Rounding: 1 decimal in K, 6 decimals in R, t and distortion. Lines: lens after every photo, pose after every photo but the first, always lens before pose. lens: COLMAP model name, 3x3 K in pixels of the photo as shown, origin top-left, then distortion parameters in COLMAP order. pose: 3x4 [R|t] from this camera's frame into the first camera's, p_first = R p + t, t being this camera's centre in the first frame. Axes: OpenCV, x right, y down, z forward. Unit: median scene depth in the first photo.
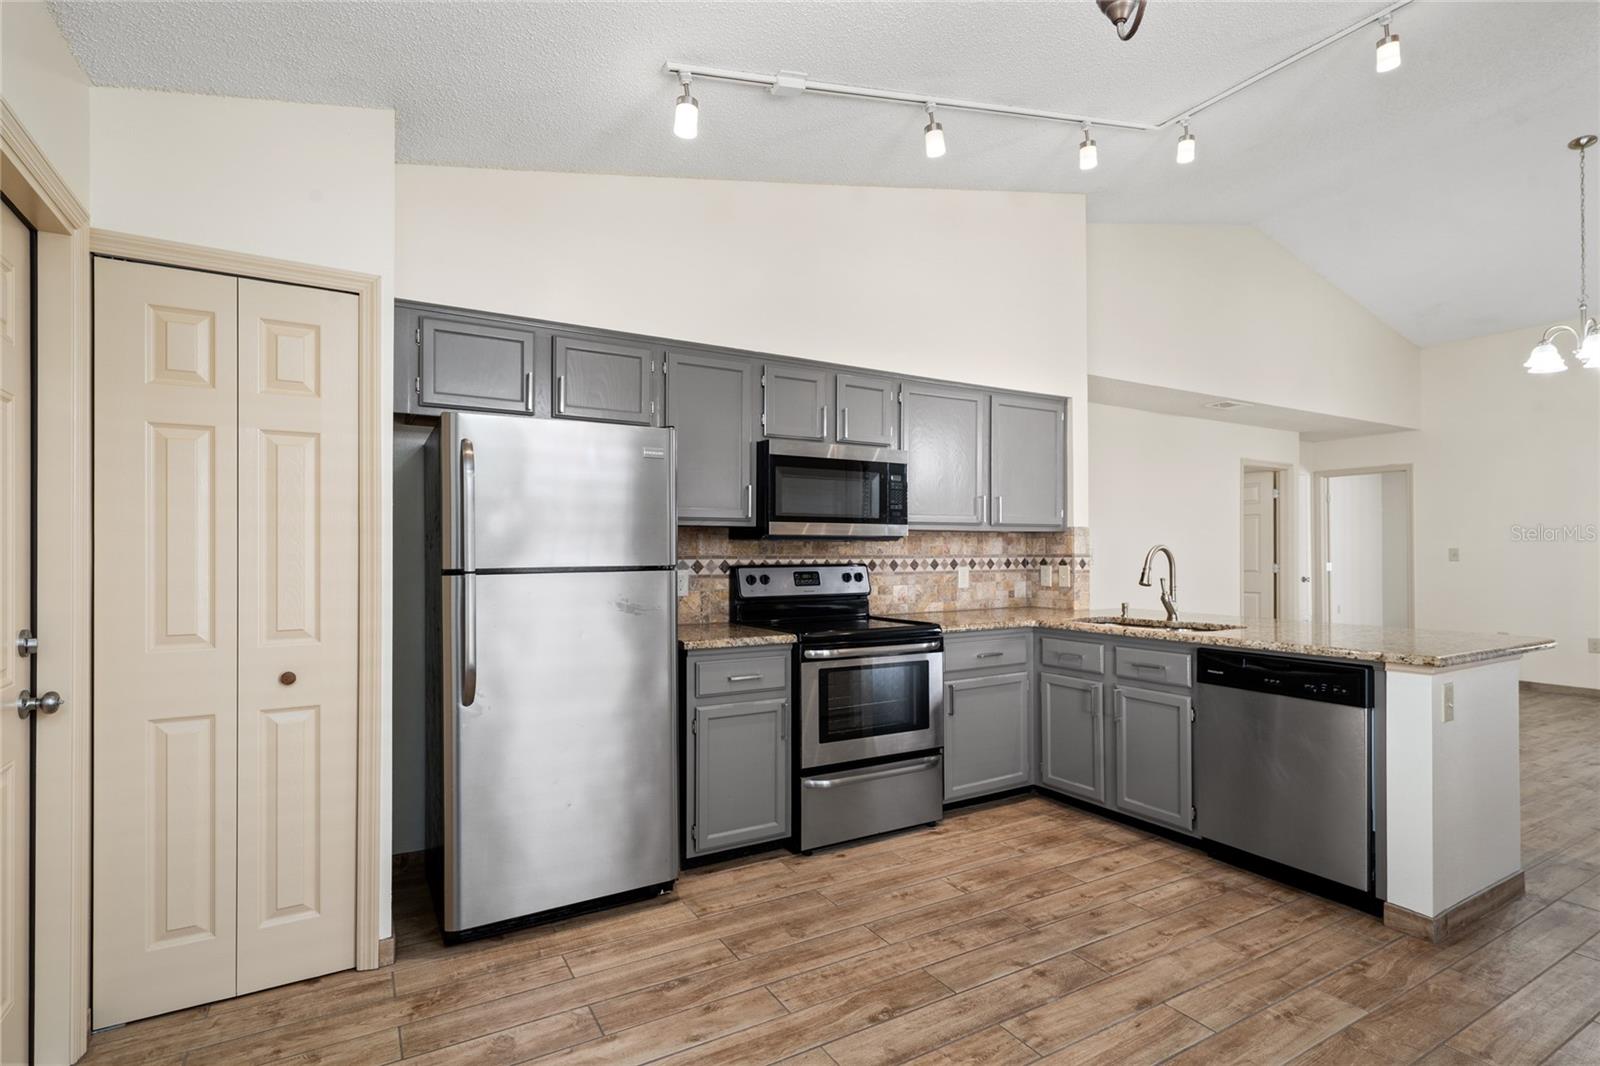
lens RADIAL K [[774.7, 0, 798.6], [0, 774.7, 546.3], [0, 0, 1]] dist [0.002827, 0.000031]
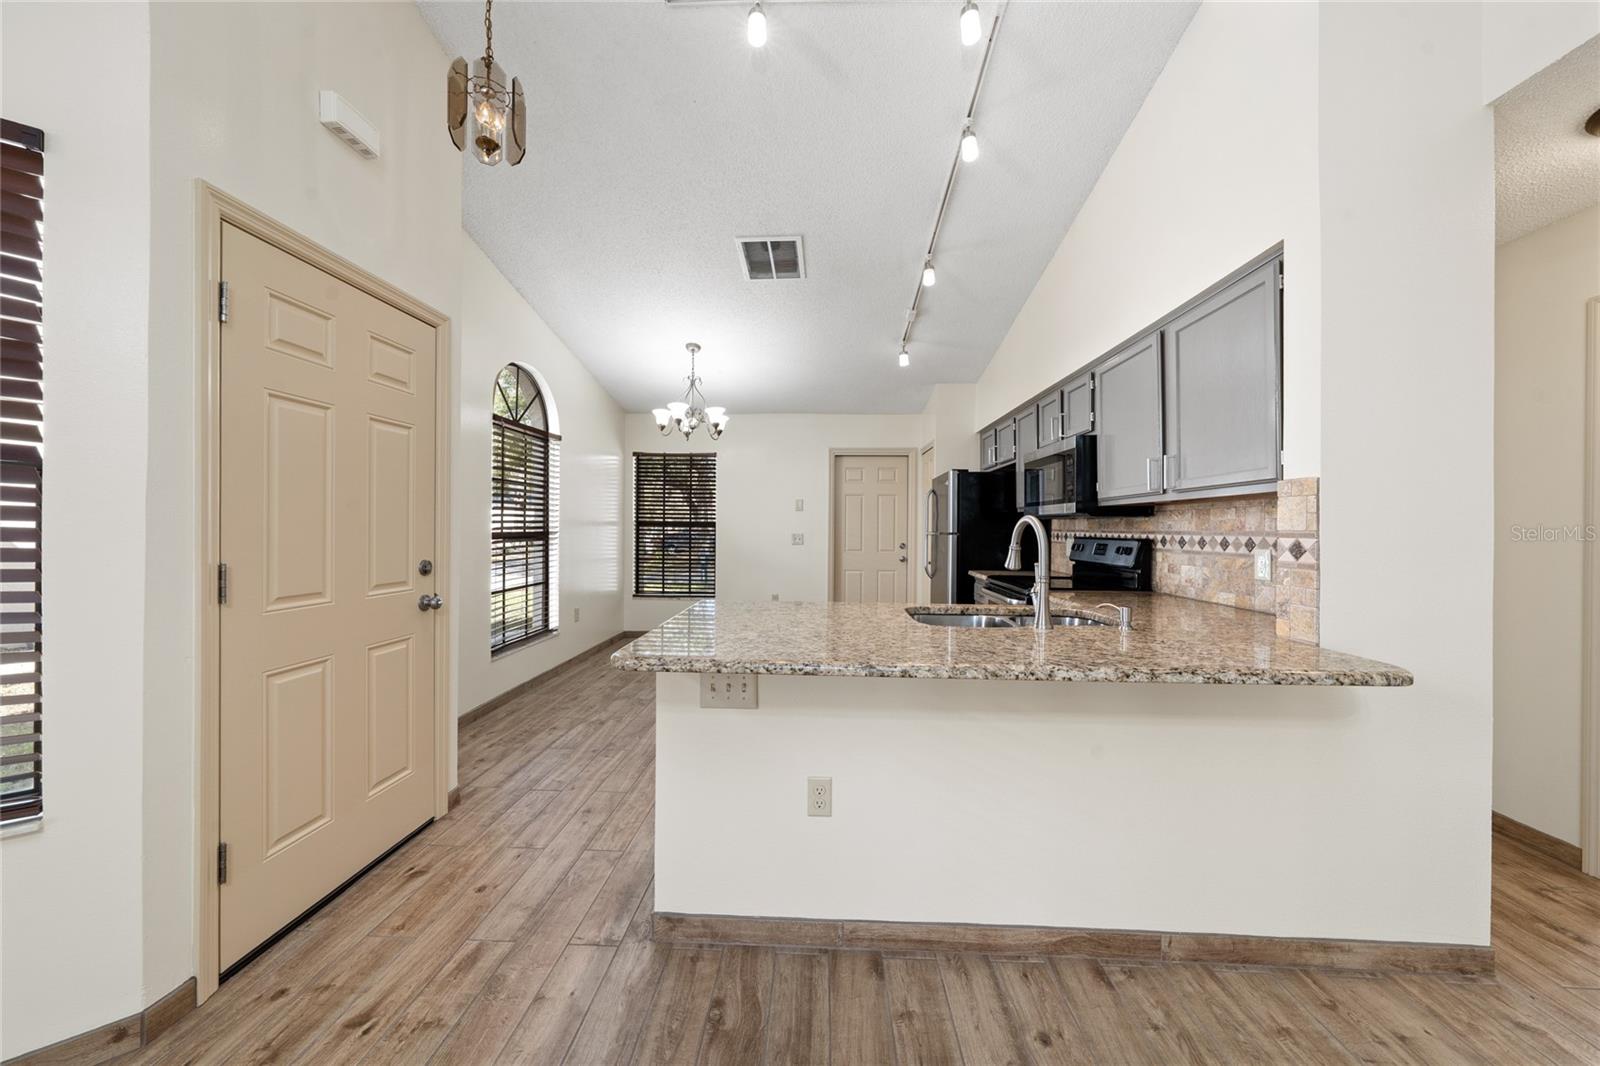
lens RADIAL K [[546.5, 0, 795.6], [0, 546.5, 528.1], [0, 0, 1]] dist [-0.002964, 0.000095]
pose [[-0.554017, -0.001251, -0.832504, 0.909600], [-0.000858, 0.999999, -0.000931, 0.009060], [0.832505, 0.000198, -0.554018, 0.989264]]
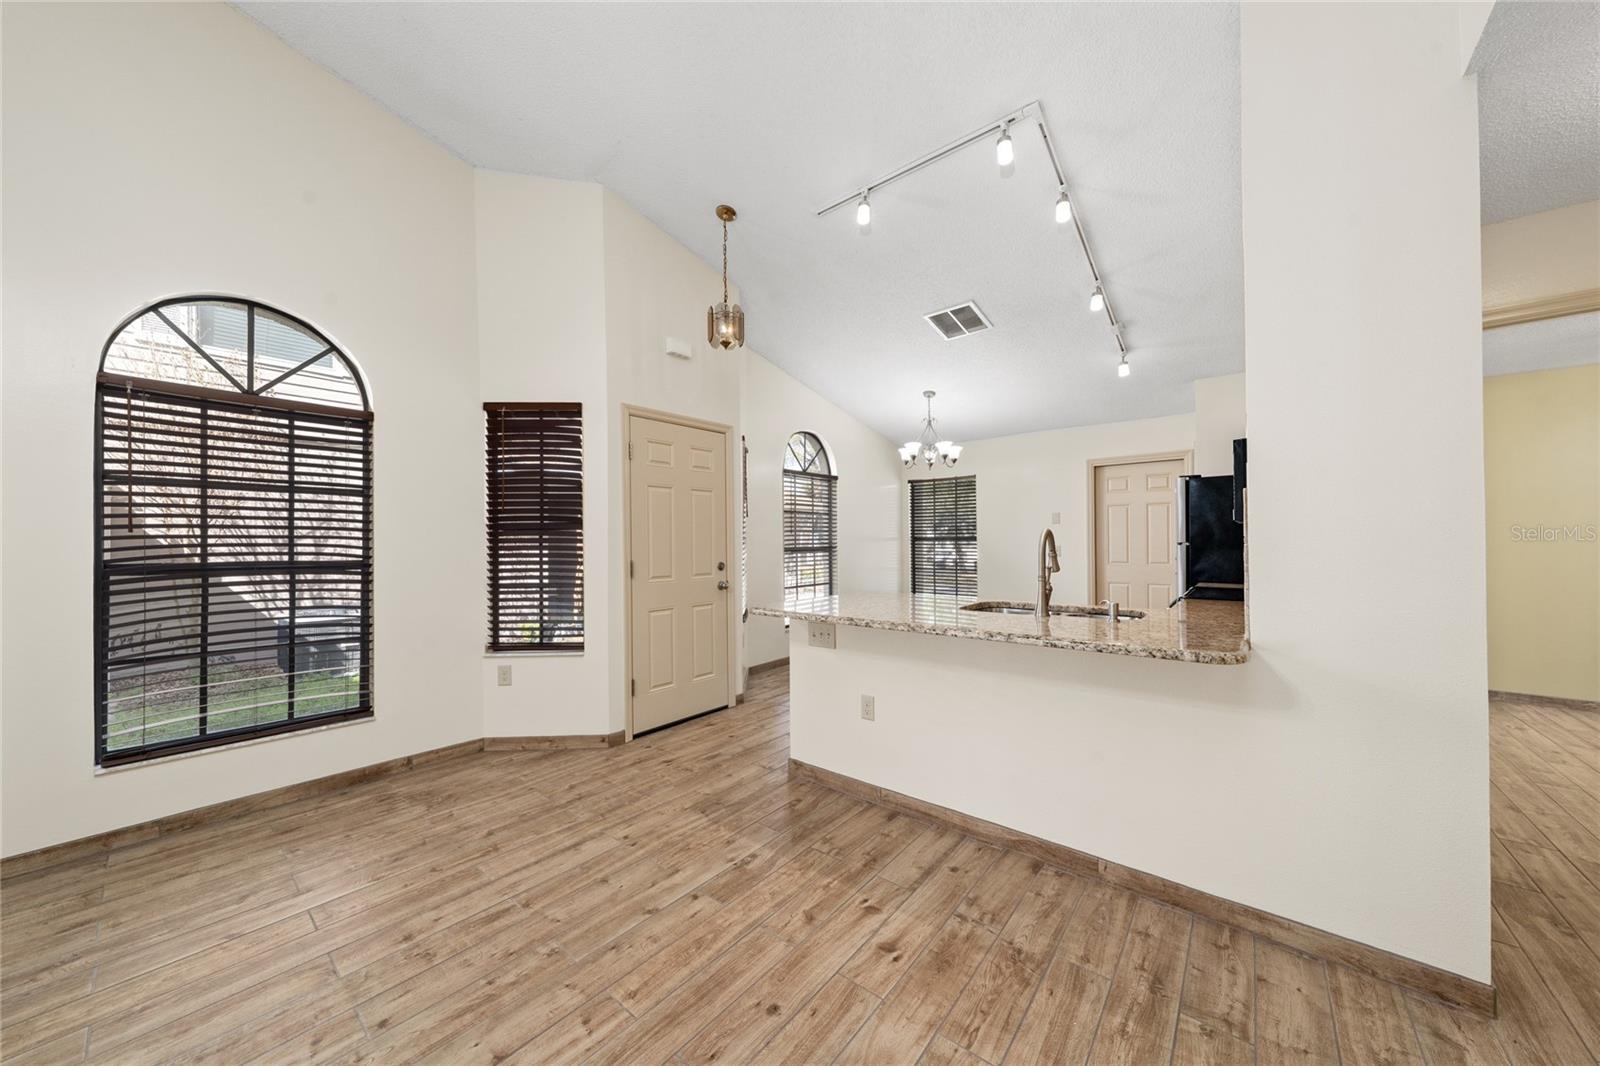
lens RADIAL K [[542.7, 0, 799.4], [0, 542.7, 540.5], [0, 0, 1]] dist [0.000187, -0.000014]
pose [[-0.942923, 0.009634, -0.332872, 0.856623], [0.013517, 0.999865, -0.009349, 0.012484], [0.332737, -0.013315, -0.942926, 1.352442]]
